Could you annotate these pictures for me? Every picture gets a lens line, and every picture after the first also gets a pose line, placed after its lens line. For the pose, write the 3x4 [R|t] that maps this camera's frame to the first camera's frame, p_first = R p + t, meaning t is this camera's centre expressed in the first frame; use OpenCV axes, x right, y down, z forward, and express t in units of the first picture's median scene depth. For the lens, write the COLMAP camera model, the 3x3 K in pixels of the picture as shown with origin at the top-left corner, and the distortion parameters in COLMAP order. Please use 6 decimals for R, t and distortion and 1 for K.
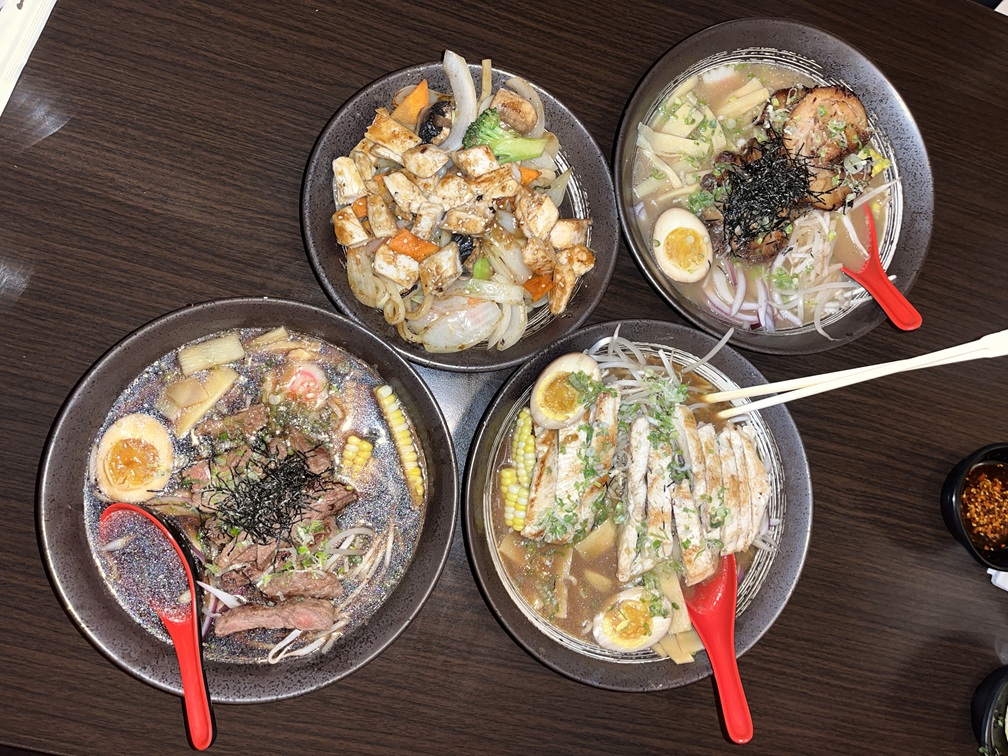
lens RADIAL K [[755.0, 0, 504.0], [0, 755.0, 378.0], [0, 0, 1]] dist [0.005193, 0.002226]
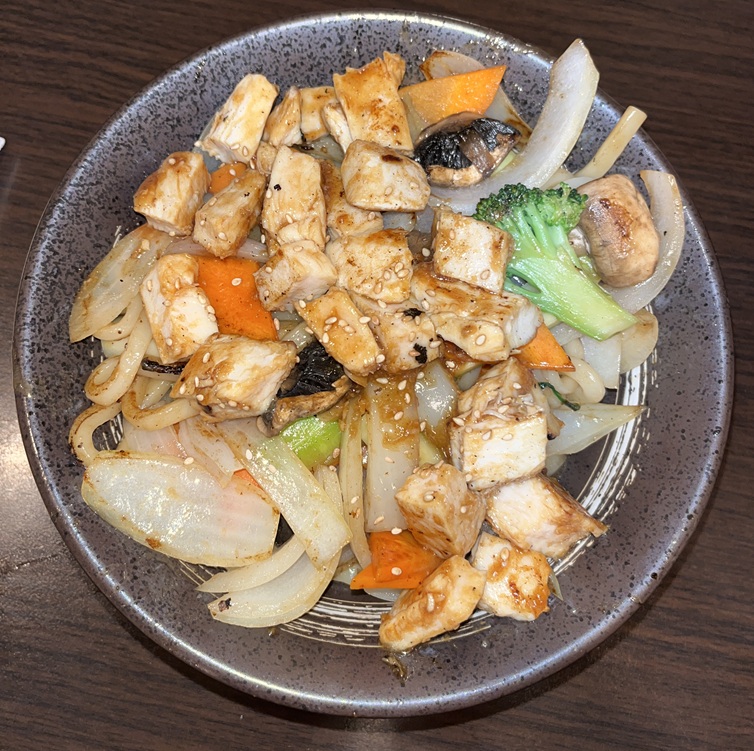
lens RADIAL K [[744.2, 0, 376.5], [0, 744.2, 334.1], [0, 0, 1]] dist [0.000140, -0.006156]
pose [[0.713429, 0.628430, -0.309993, 0.089065], [-0.681935, 0.724427, -0.100843, -0.167687], [0.161195, 0.283339, 0.945376, 0.583015]]
